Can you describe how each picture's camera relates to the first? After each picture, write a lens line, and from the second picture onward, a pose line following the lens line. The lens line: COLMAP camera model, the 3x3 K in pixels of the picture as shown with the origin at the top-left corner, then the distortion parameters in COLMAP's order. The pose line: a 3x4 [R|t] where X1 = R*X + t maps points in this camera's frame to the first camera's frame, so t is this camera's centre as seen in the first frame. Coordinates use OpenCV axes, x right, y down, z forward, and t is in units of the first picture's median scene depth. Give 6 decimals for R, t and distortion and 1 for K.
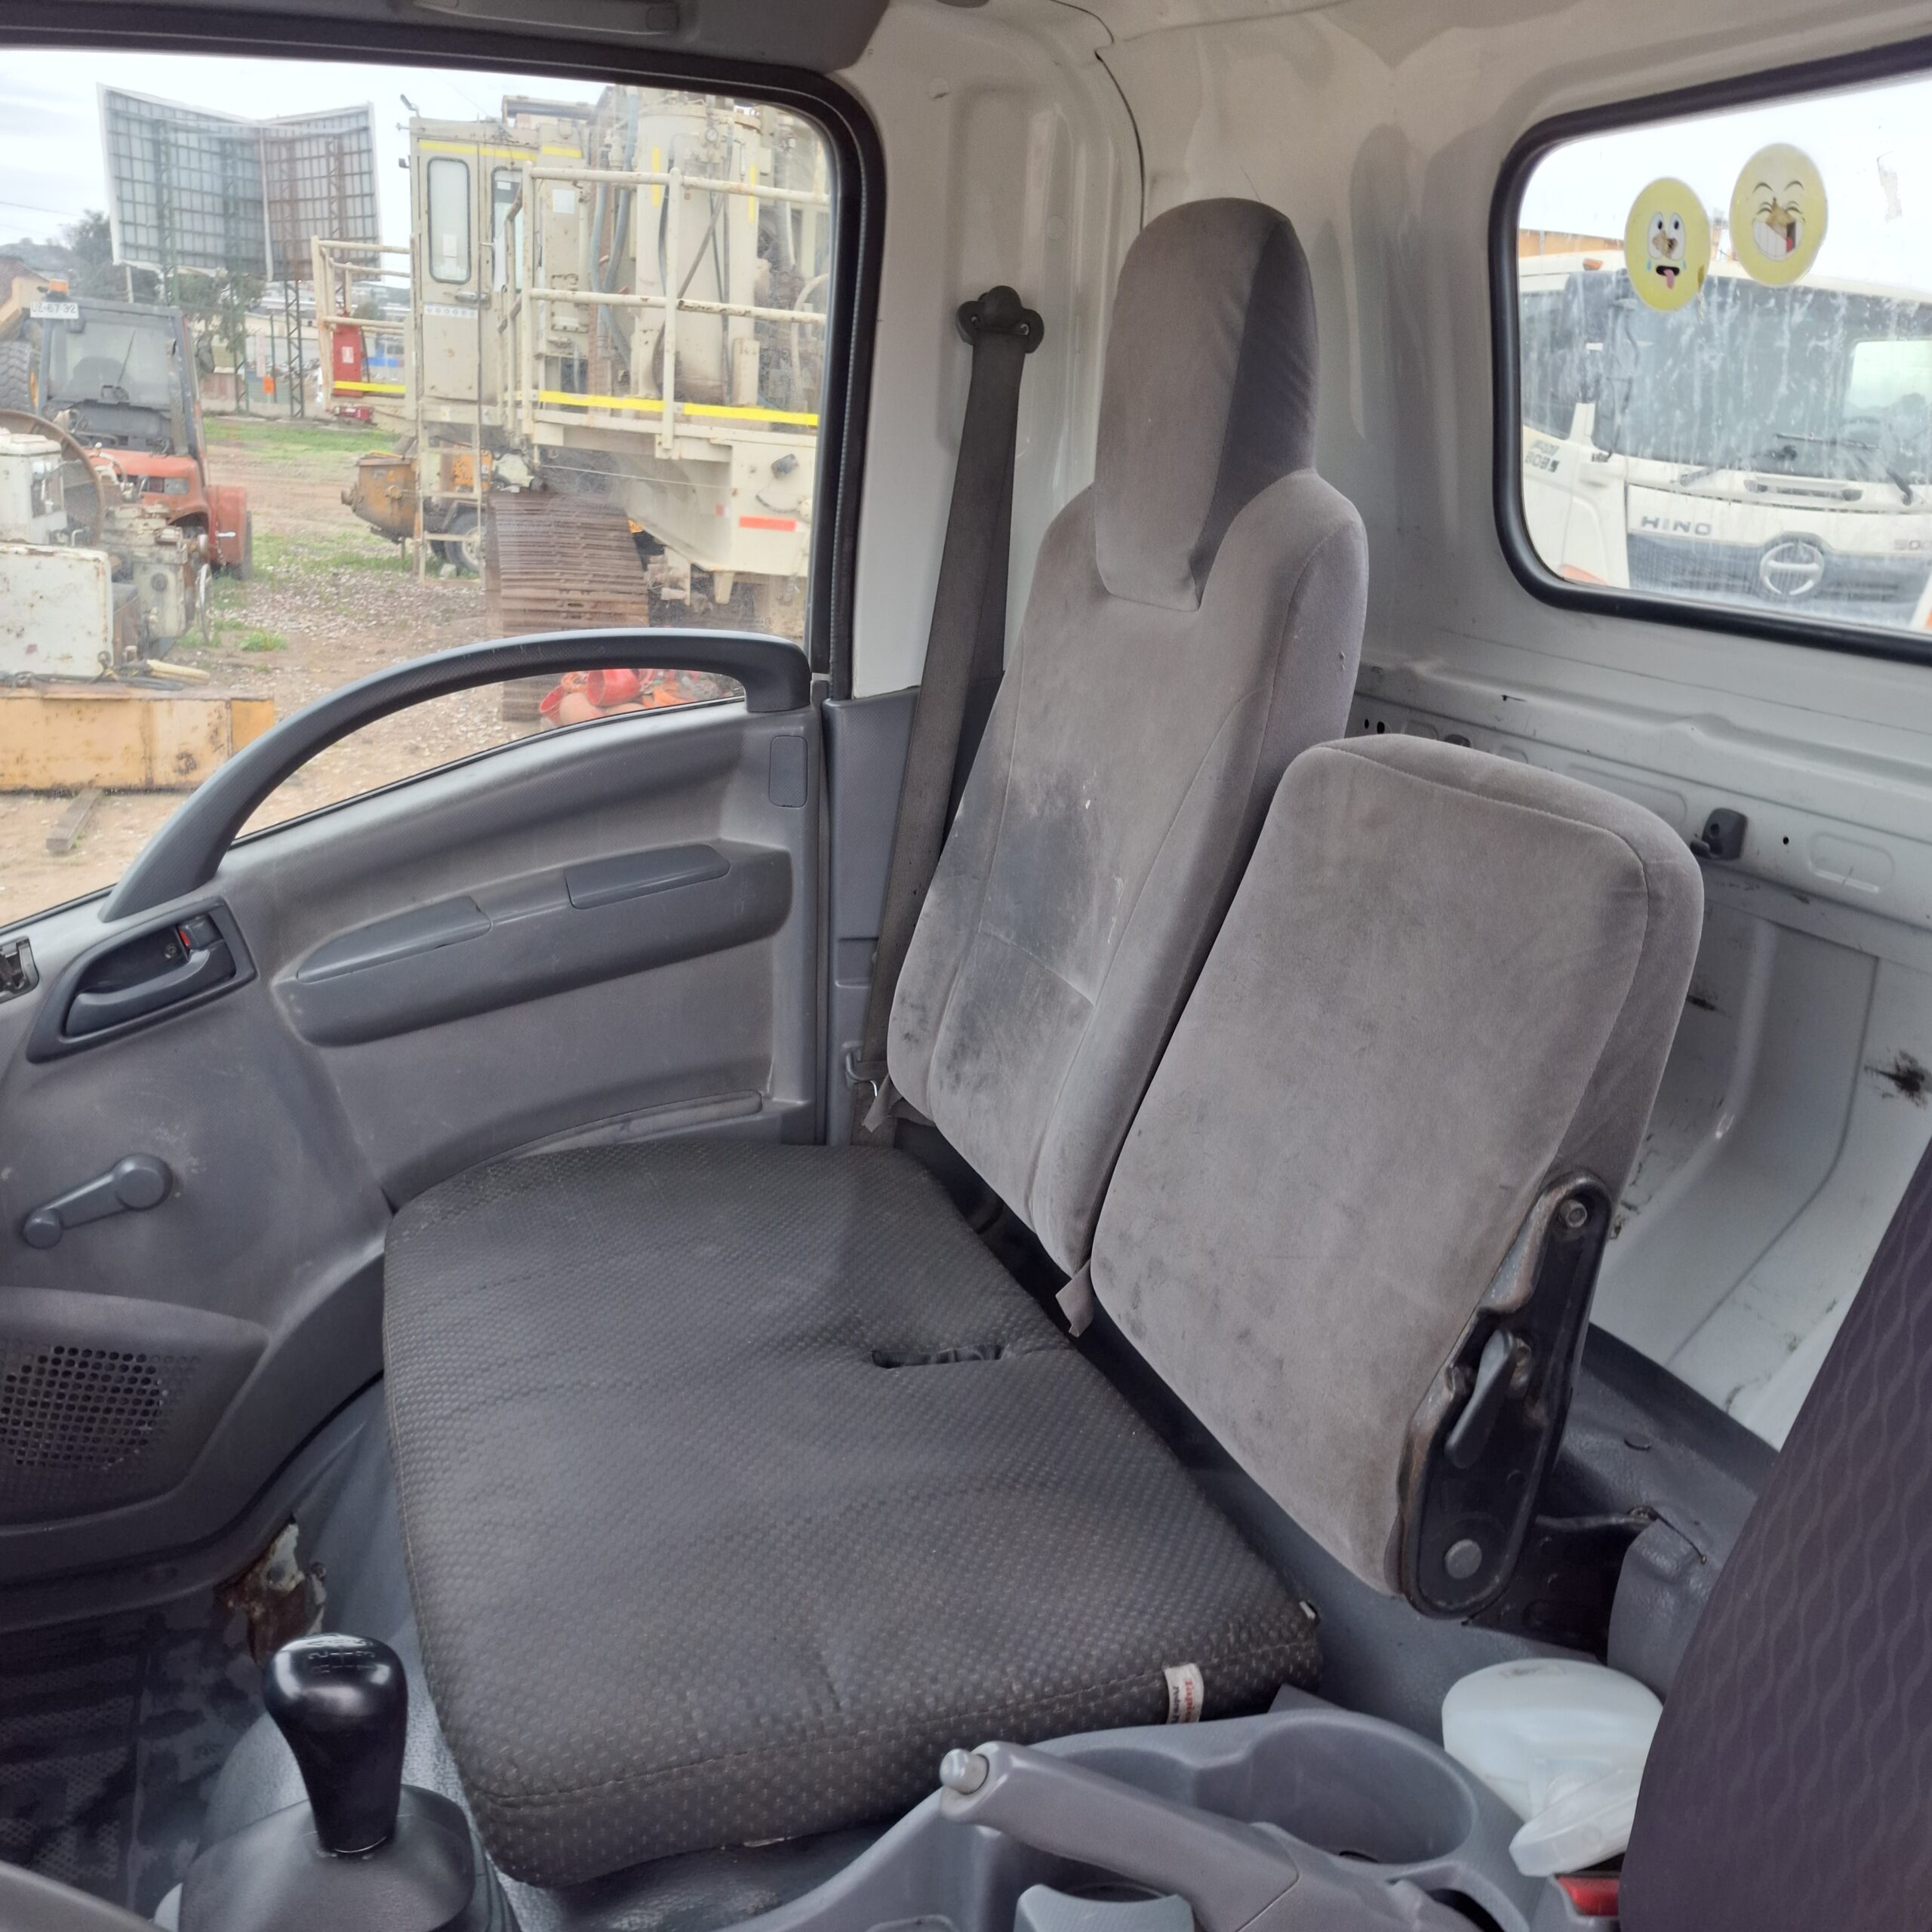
lens RADIAL K [[1790.3, 0, 927.5], [0, 1790.3, 967.5], [0, 0, 1]] dist [0.084240, -0.122449]
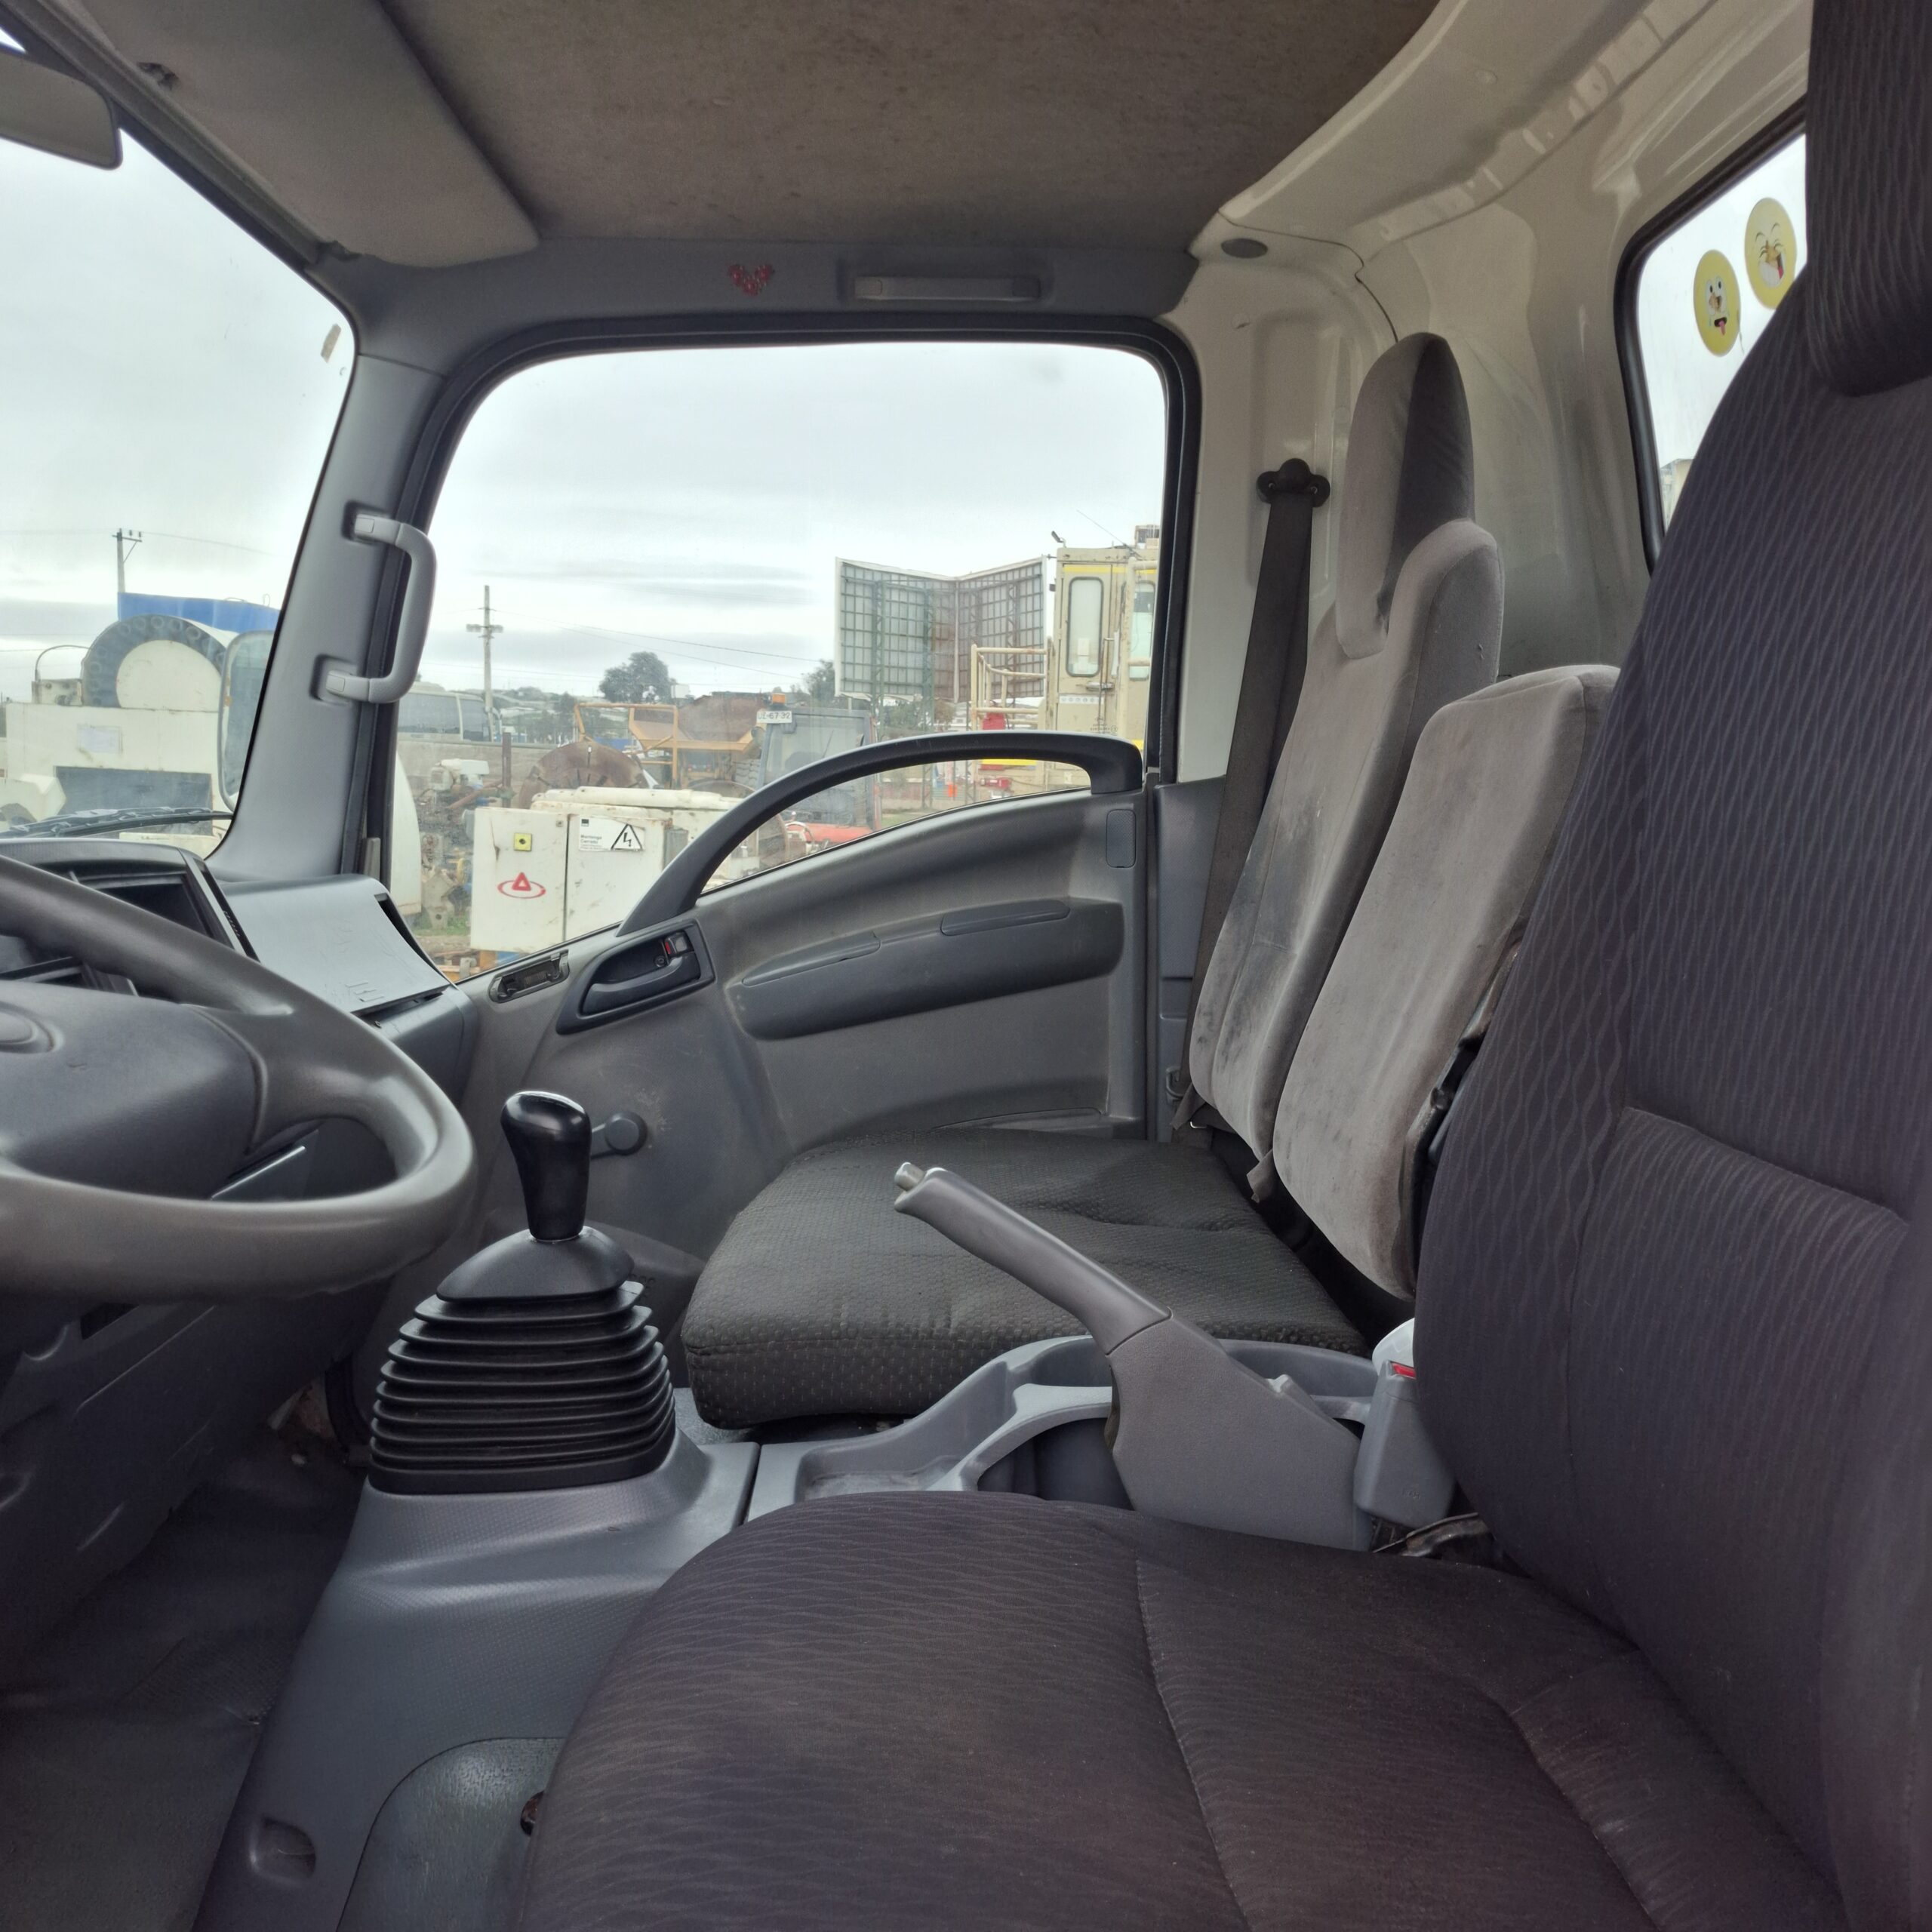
lens RADIAL K [[1717.1, 0, 978.8], [0, 1717.1, 959.2], [0, 0, 1]] dist [0.071407, -0.118342]
pose [[0.947833, -0.009323, -0.318632, 0.203879], [-0.057321, 0.978294, -0.199138, 0.211859], [0.313572, 0.207014, 0.926724, -0.119018]]
